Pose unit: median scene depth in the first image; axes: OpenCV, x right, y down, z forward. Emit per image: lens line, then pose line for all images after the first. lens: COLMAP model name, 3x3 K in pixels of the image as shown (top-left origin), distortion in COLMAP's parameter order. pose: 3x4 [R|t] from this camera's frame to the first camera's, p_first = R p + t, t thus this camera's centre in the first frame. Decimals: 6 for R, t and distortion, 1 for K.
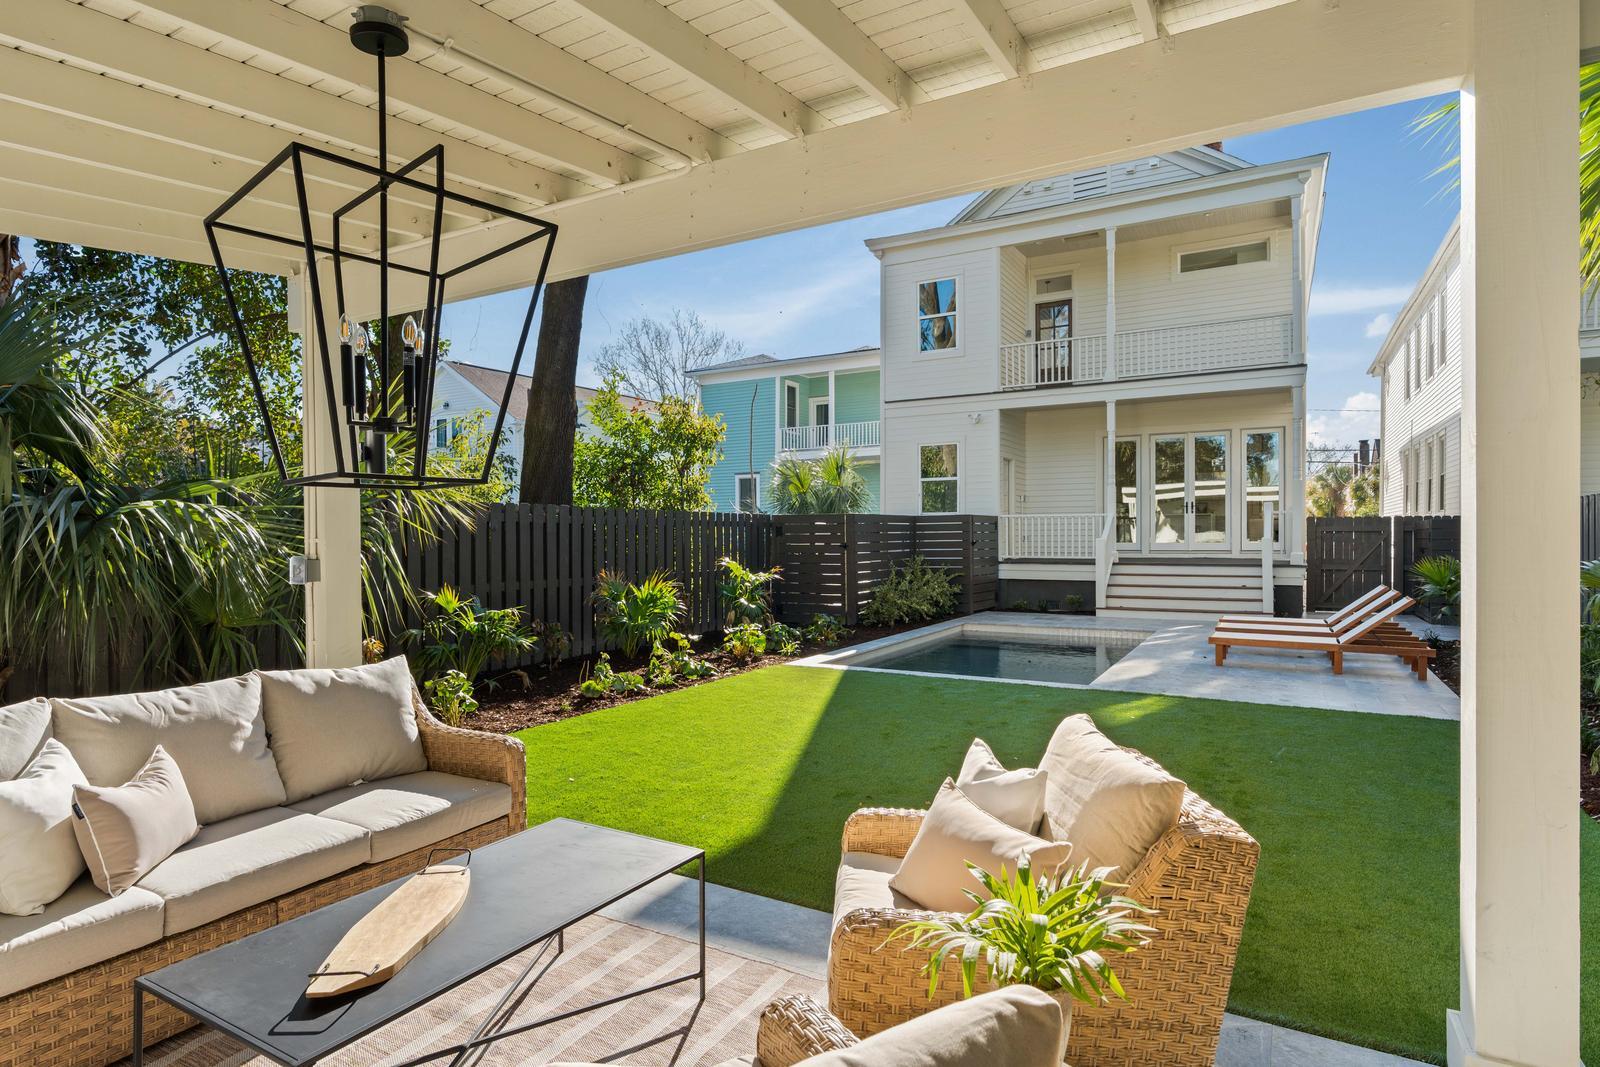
lens RADIAL K [[866.1, 0, 796.8], [0, 866.1, 536.1], [0, 0, 1]] dist [0.000451, 0.000302]
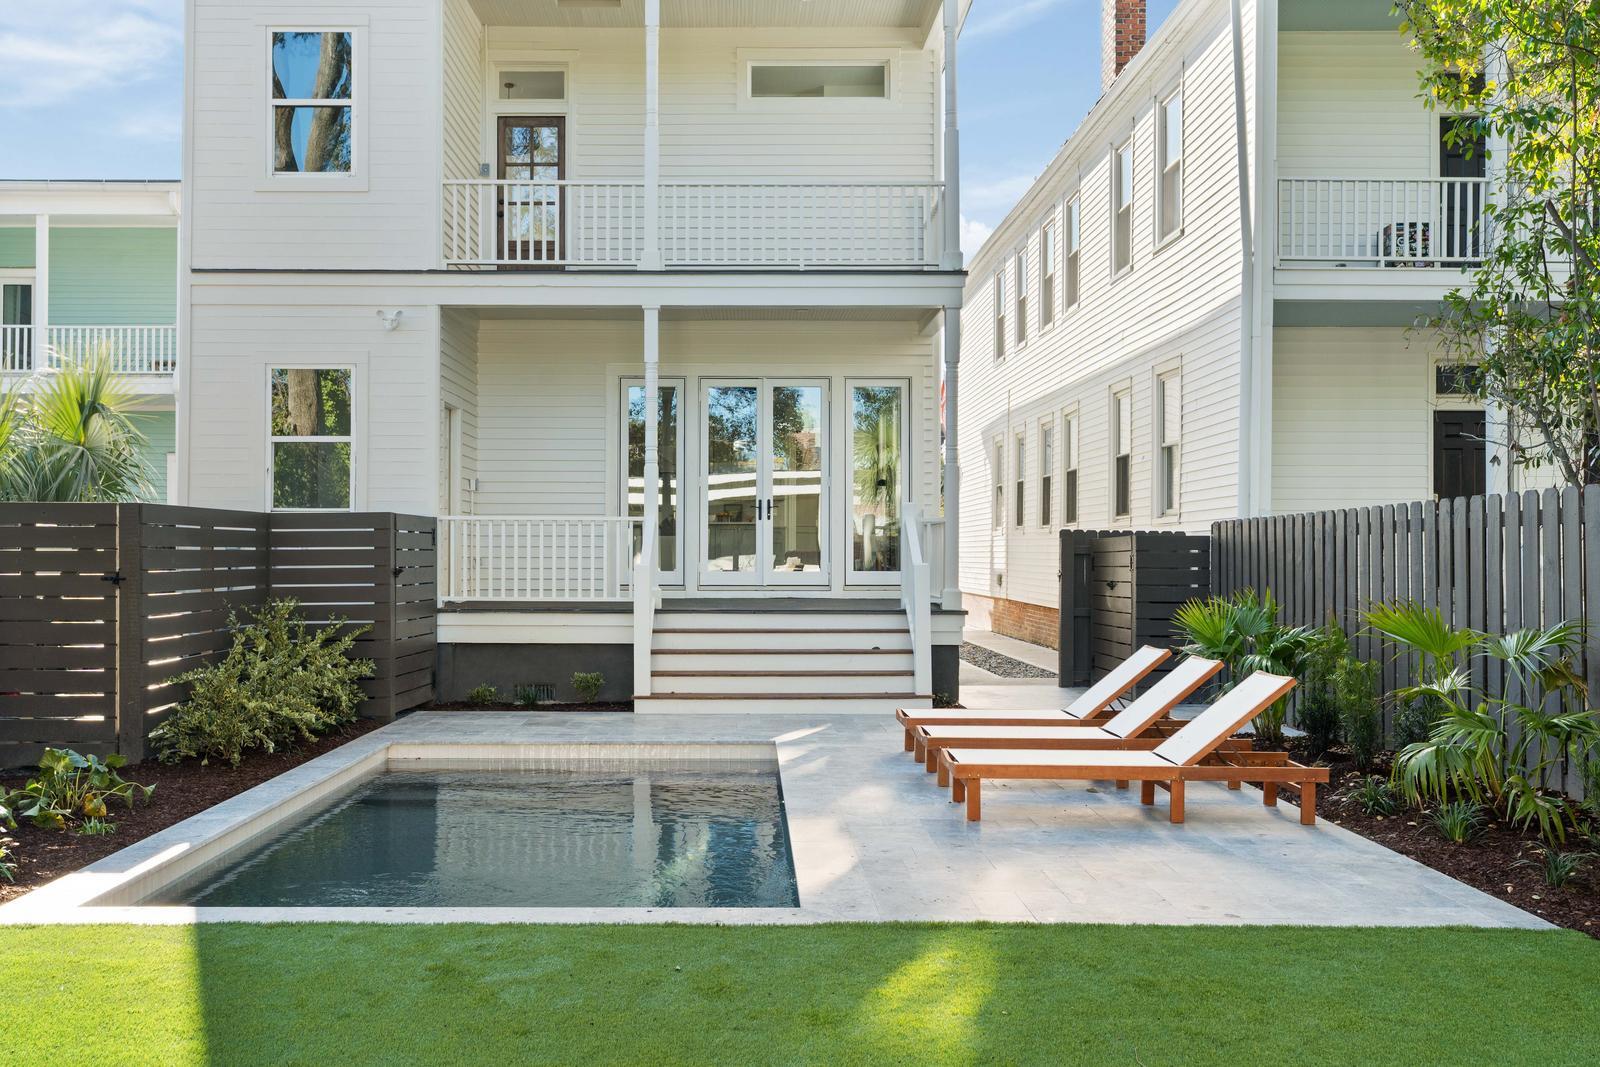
lens RADIAL K [[1415.8, 0, 746.1], [0, 1415.8, 536.3], [0, 0, 1]] dist [0.013023, 0.004231]
pose [[0.868360, 0.013883, 0.495741, -0.018558], [-0.006471, 0.999840, -0.016665, 0.000119], [-0.495893, 0.011263, 0.868311, 0.209175]]
